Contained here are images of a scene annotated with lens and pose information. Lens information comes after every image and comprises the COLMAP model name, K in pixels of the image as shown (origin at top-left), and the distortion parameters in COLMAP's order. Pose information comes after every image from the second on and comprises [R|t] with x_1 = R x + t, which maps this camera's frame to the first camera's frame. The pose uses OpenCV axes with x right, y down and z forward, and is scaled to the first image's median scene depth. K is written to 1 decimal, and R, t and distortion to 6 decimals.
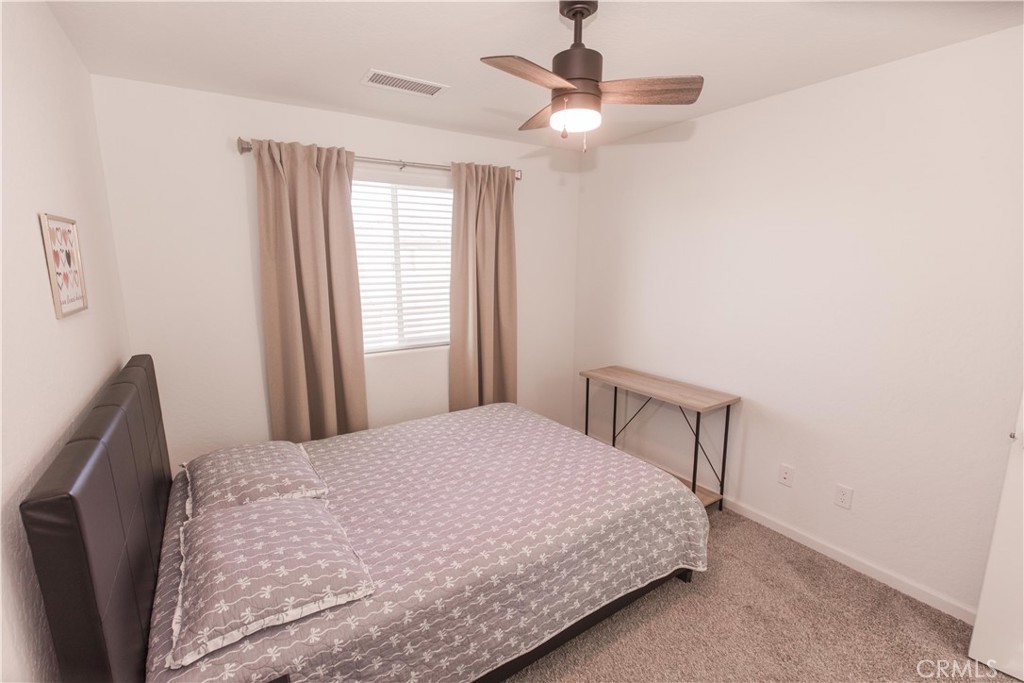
lens RADIAL K [[460.1, 0, 516.6], [0, 460.1, 339.5], [0, 0, 1]] dist [0.006933, -0.002904]
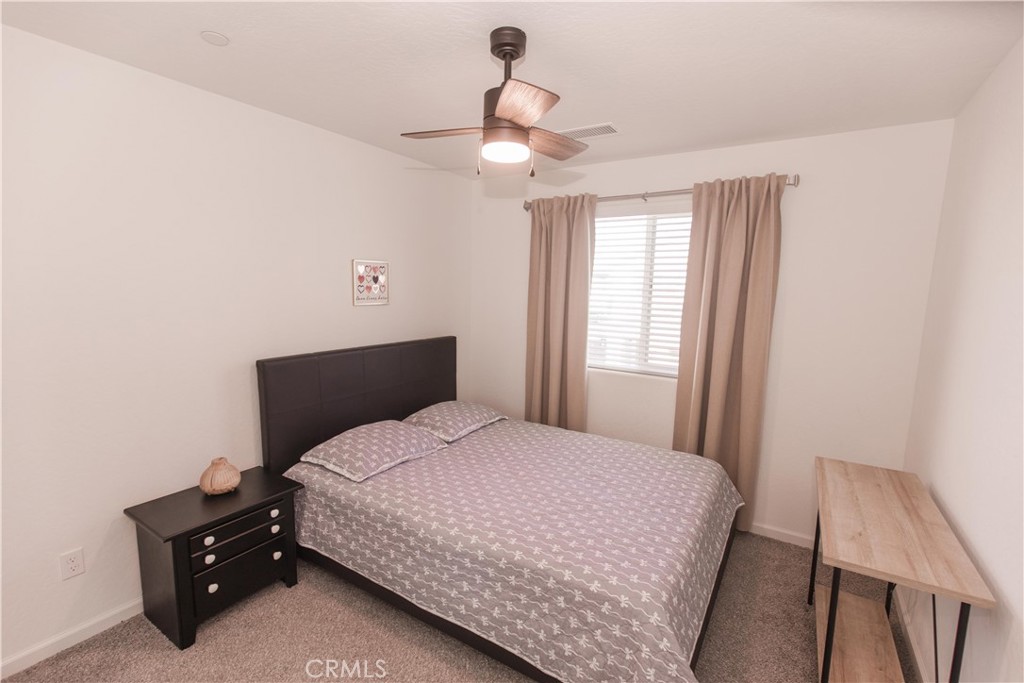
lens RADIAL K [[460.1, 0, 516.3], [0, 460.1, 341.7], [0, 0, 1]] dist [0.006933, -0.002904]
pose [[0.417660, 0.125467, -0.899899, 0.751146], [-0.179351, 0.982317, 0.053718, -0.072400], [0.890727, 0.138962, 0.432777, 0.407512]]
